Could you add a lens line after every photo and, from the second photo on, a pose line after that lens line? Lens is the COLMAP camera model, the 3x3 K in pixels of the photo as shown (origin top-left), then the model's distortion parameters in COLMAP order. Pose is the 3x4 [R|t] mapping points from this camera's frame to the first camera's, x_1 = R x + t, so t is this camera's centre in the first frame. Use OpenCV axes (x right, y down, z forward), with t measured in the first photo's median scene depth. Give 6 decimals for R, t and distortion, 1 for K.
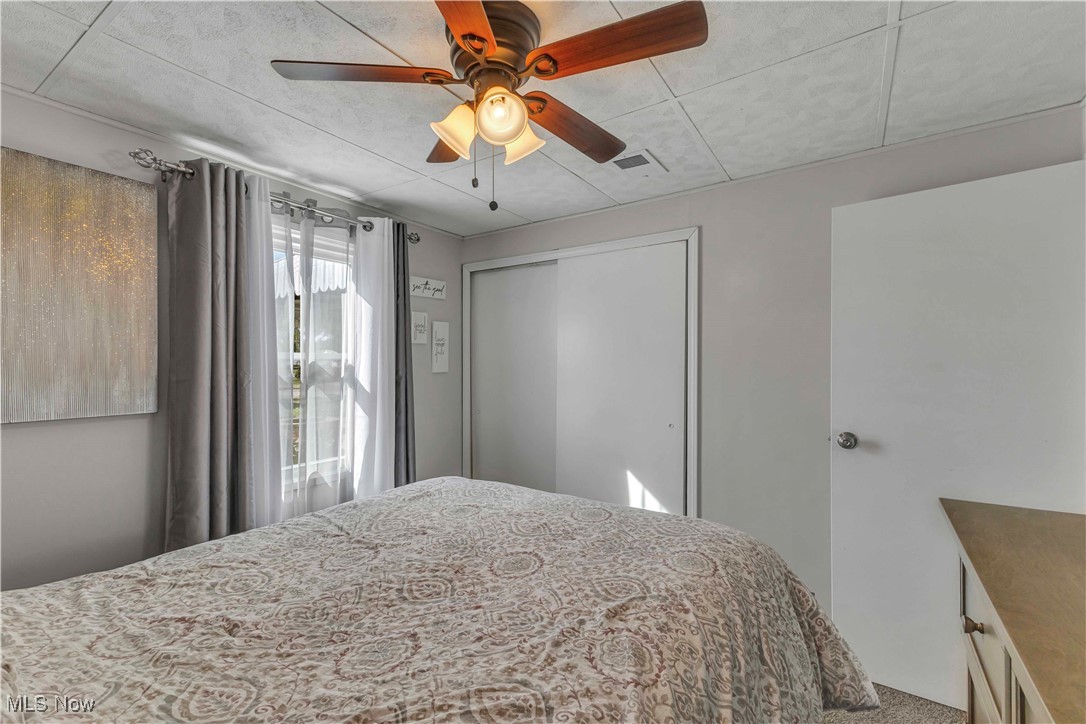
lens RADIAL K [[477.3, 0, 545.0], [0, 477.3, 362.3], [0, 0, 1]] dist [0.009634, -0.000124]
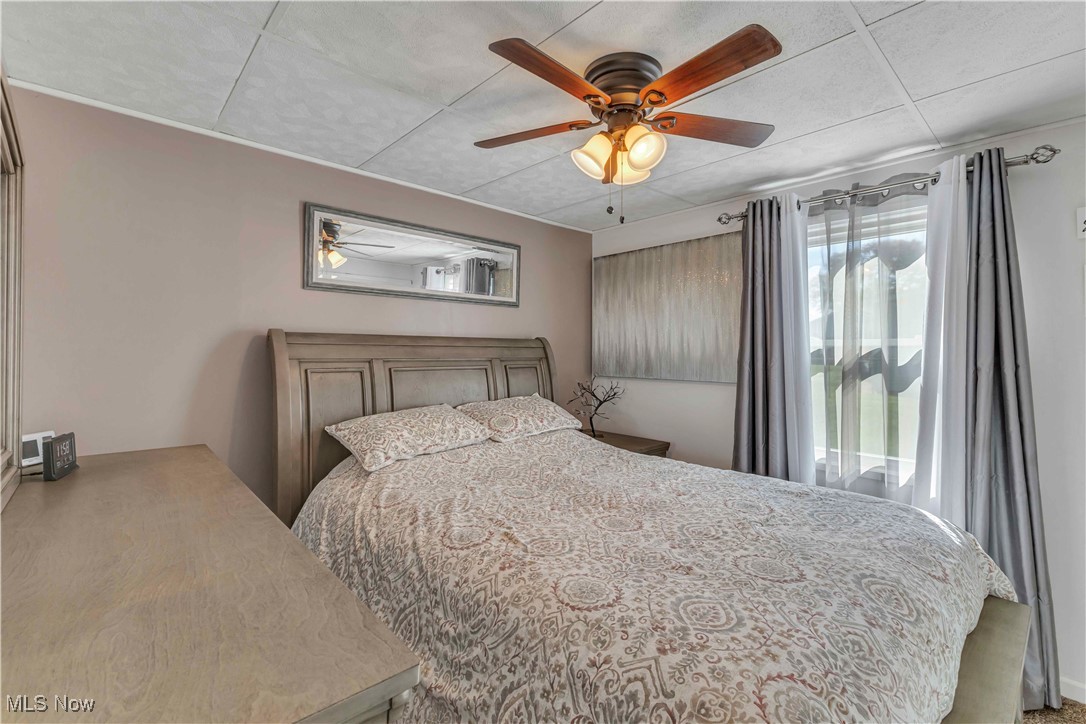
lens RADIAL K [[477.3, 0, 544.8], [0, 477.3, 351.9], [0, 0, 1]] dist [0.009634, -0.000124]
pose [[-0.250201, -0.000239, -0.968194, 1.058449], [-0.002778, 0.999996, 0.000471, 0.009830], [0.968190, 0.002807, -0.250201, 1.075733]]
